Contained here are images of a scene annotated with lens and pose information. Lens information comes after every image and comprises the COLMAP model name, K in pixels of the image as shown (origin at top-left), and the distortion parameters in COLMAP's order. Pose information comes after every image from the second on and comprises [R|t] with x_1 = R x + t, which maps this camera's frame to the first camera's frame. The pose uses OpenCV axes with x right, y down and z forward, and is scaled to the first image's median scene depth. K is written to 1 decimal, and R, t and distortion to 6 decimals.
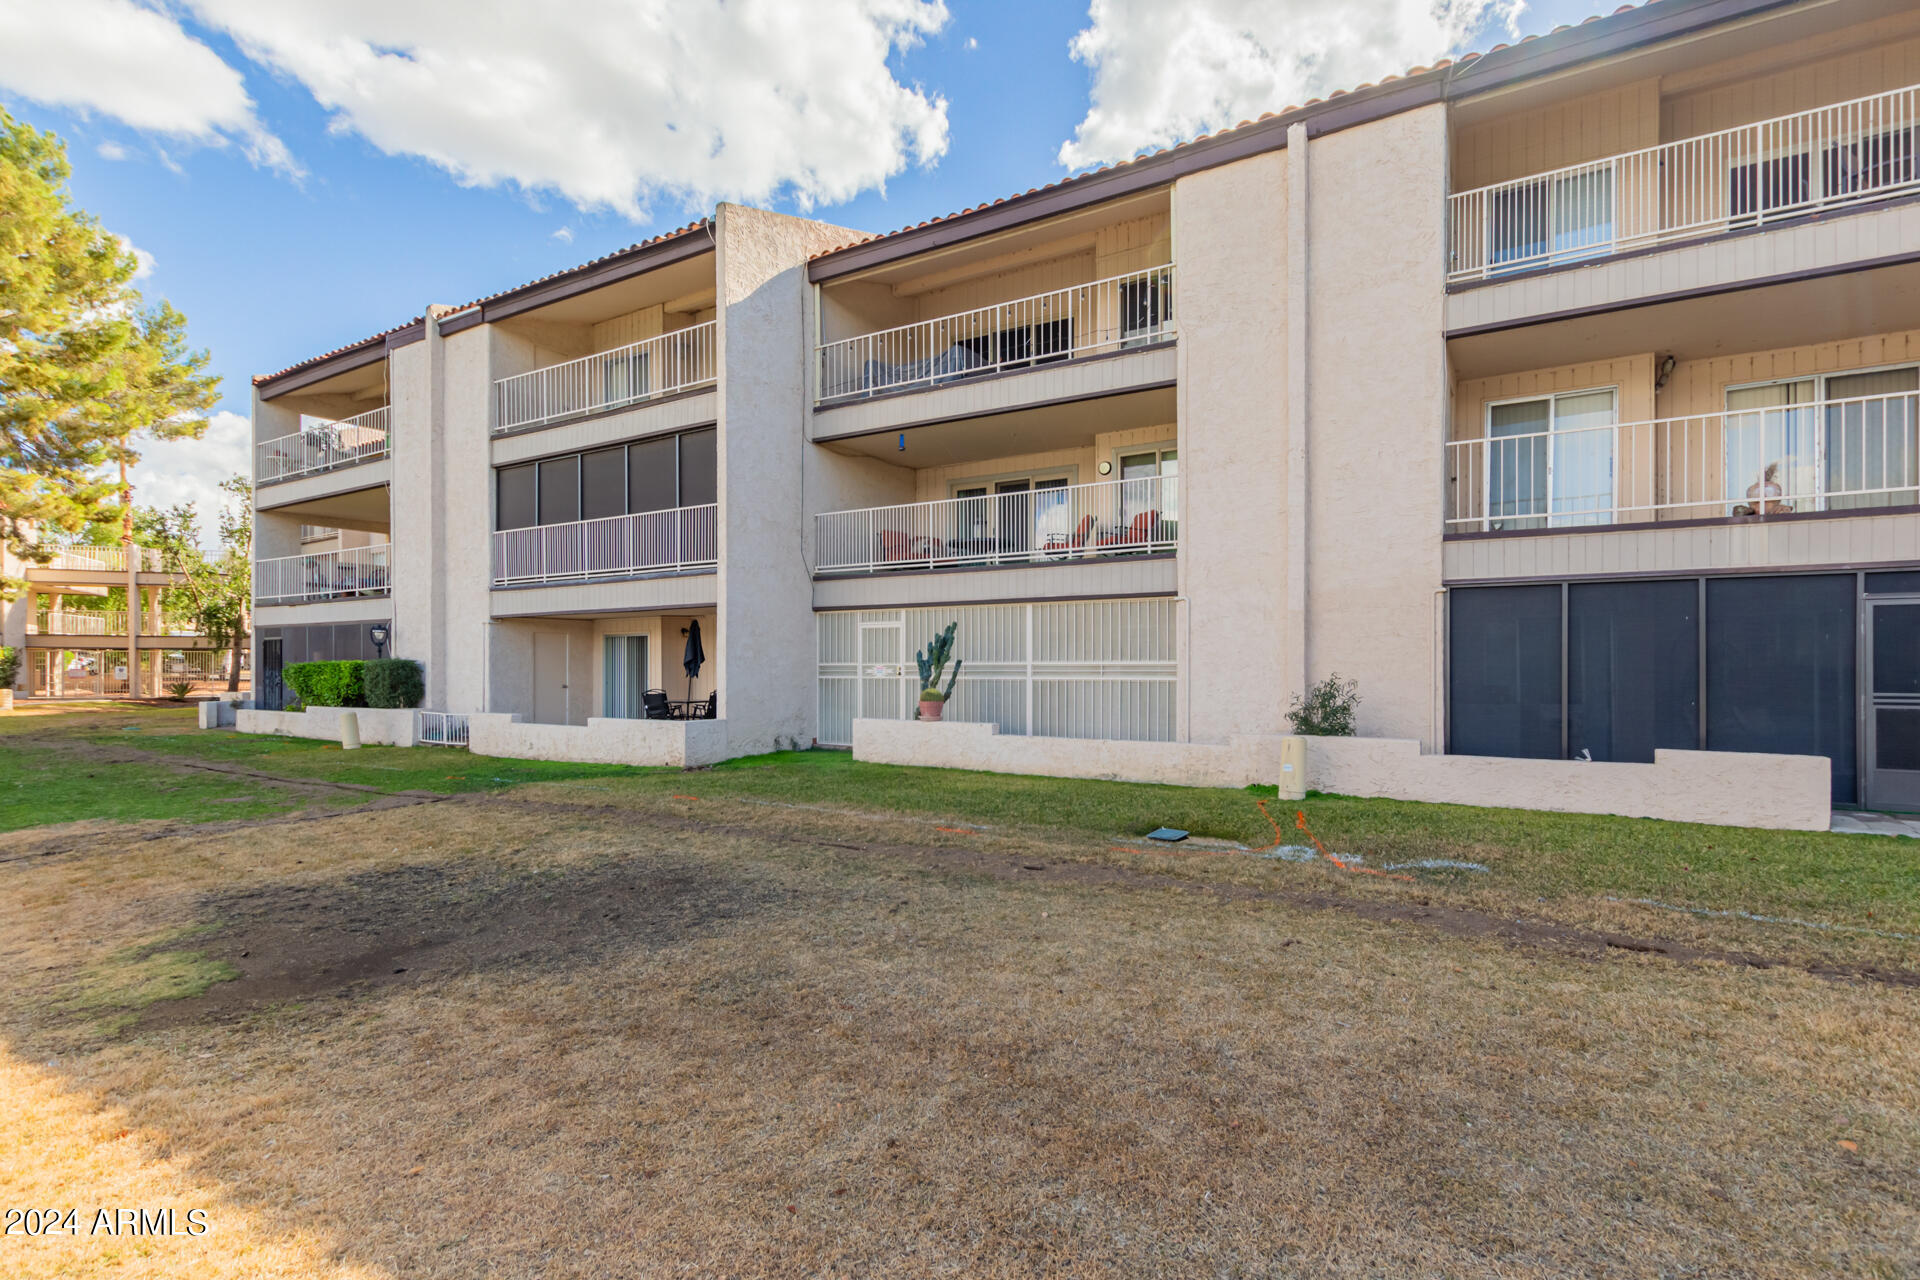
lens RADIAL K [[903.0, 0, 952.8], [0, 903.0, 665.9], [0, 0, 1]] dist [-0.001873, -0.001088]
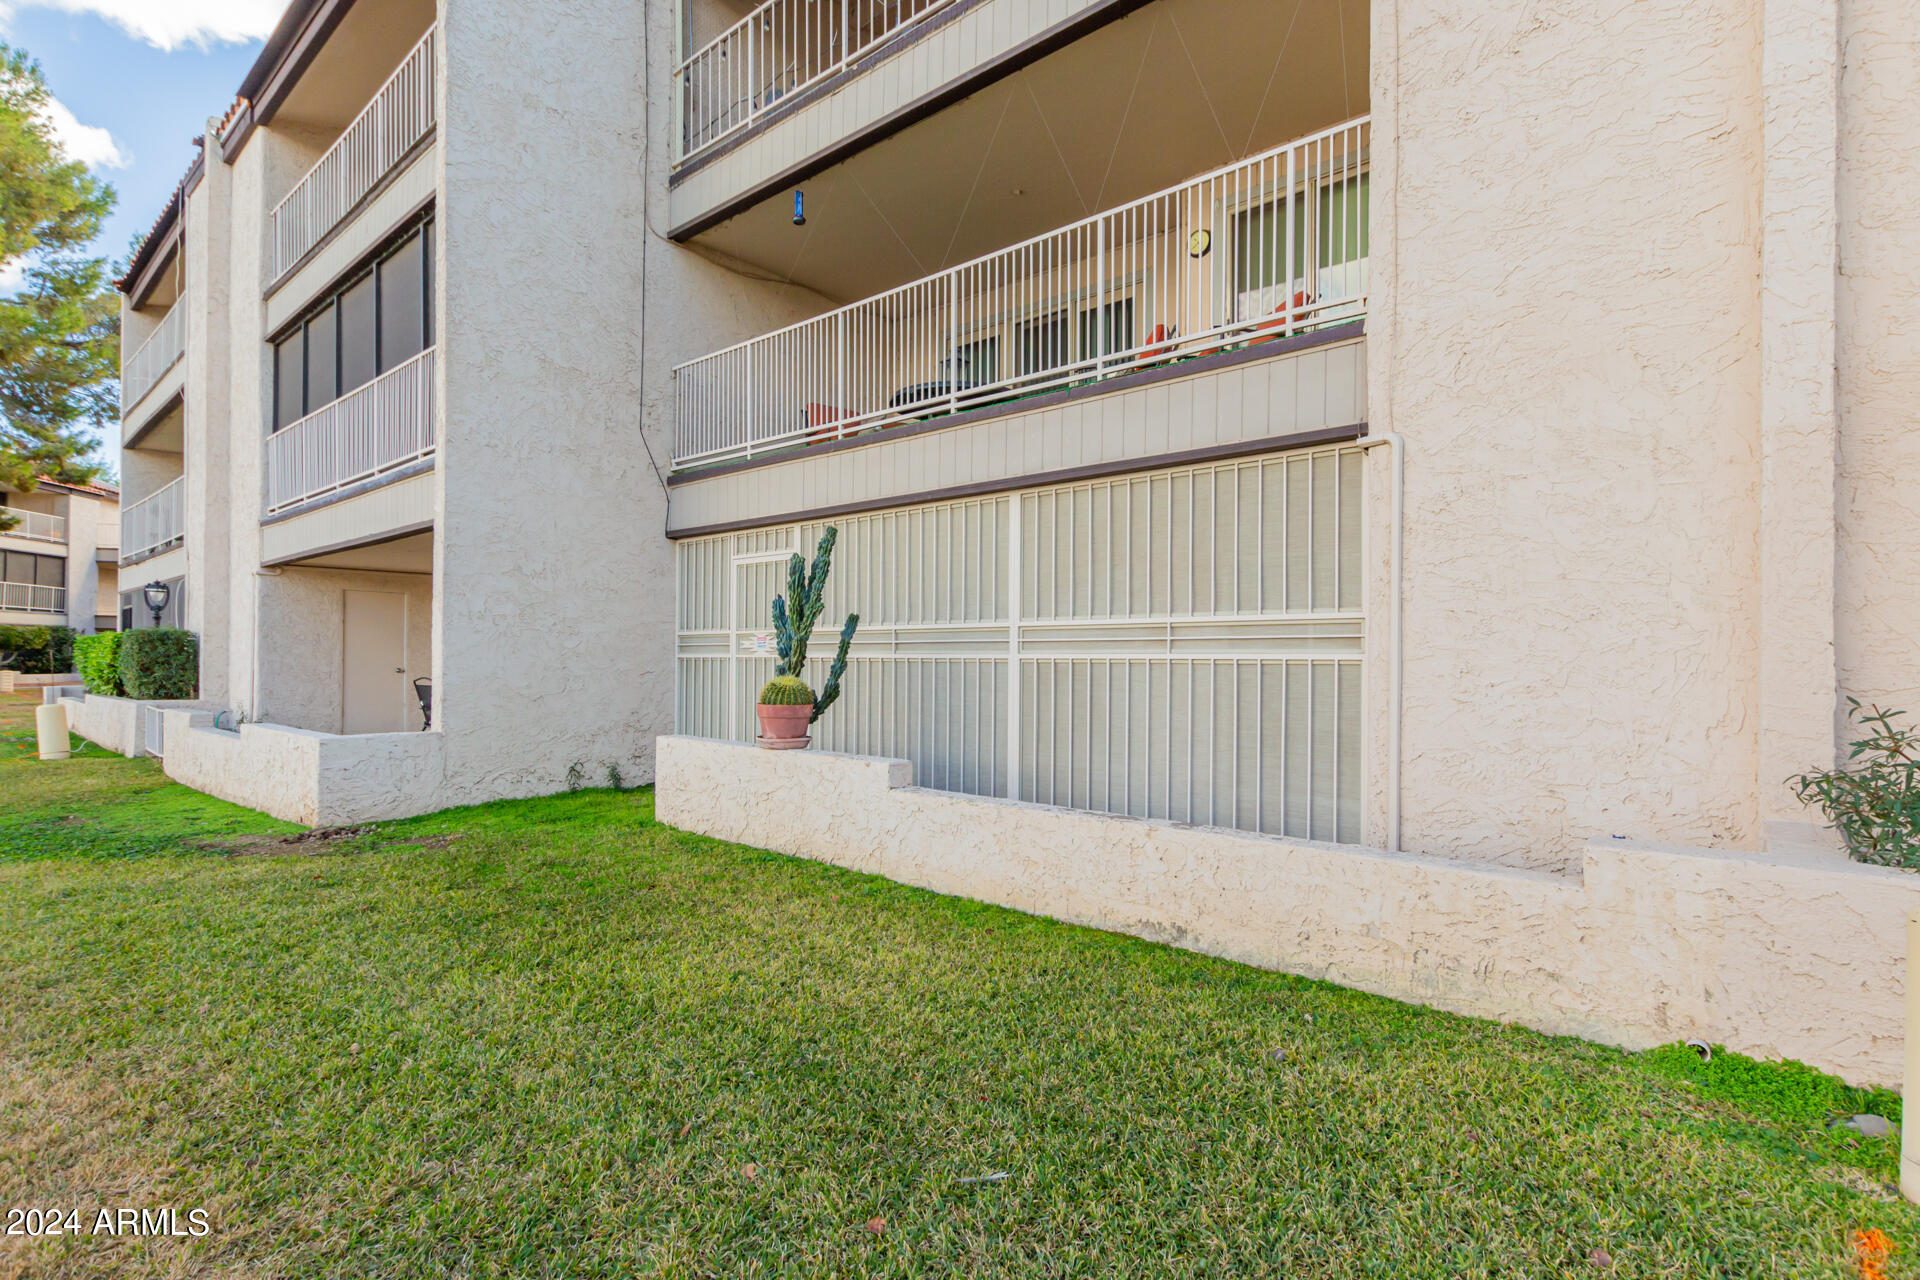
lens RADIAL K [[903.0, 0, 952.8], [0, 903.0, 665.9], [0, 0, 1]] dist [-0.001873, -0.001088]
pose [[0.990316, 0.006814, -0.138664, 0.117771], [-0.005331, 0.999925, 0.011066, 0.013805], [0.138729, -0.010219, 0.990278, 0.542576]]
